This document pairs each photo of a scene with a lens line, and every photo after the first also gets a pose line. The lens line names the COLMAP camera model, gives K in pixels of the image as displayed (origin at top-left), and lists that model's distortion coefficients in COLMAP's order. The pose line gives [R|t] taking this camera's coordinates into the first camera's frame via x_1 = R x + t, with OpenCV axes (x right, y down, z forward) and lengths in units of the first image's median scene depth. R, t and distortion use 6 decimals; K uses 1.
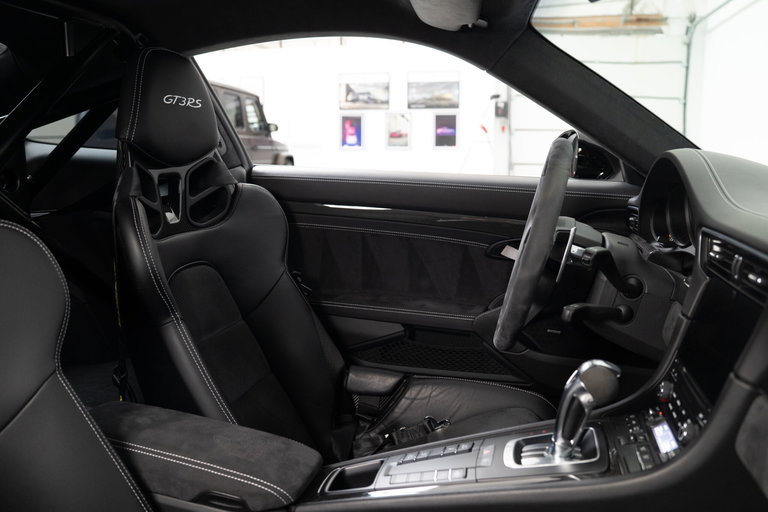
lens RADIAL K [[634.8, 0, 384.0], [0, 634.8, 256.0], [0, 0, 1]] dist [-0.221849, 0.247530]
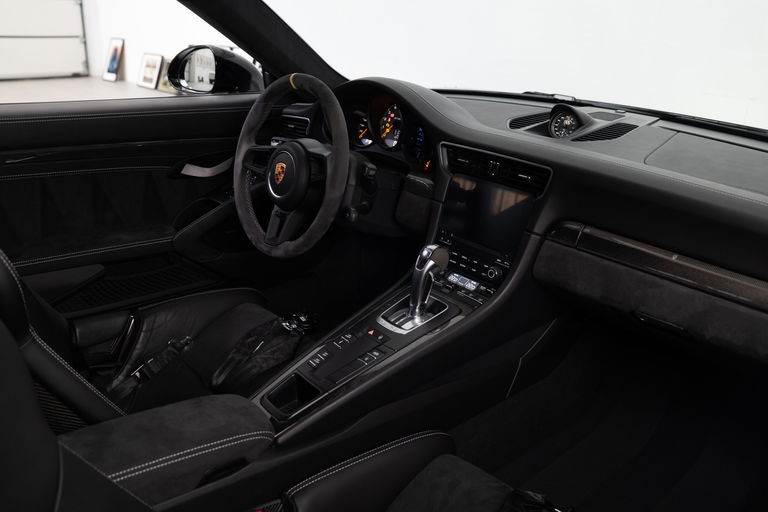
lens RADIAL K [[634.8, 0, 384.0], [0, 634.8, 256.0], [0, 0, 1]] dist [-0.221849, 0.247530]
pose [[0.566958, -0.275806, 0.776202, -0.489528], [0.099670, 0.958328, 0.267718, -0.120070], [-0.817695, -0.074420, 0.570821, 0.124240]]
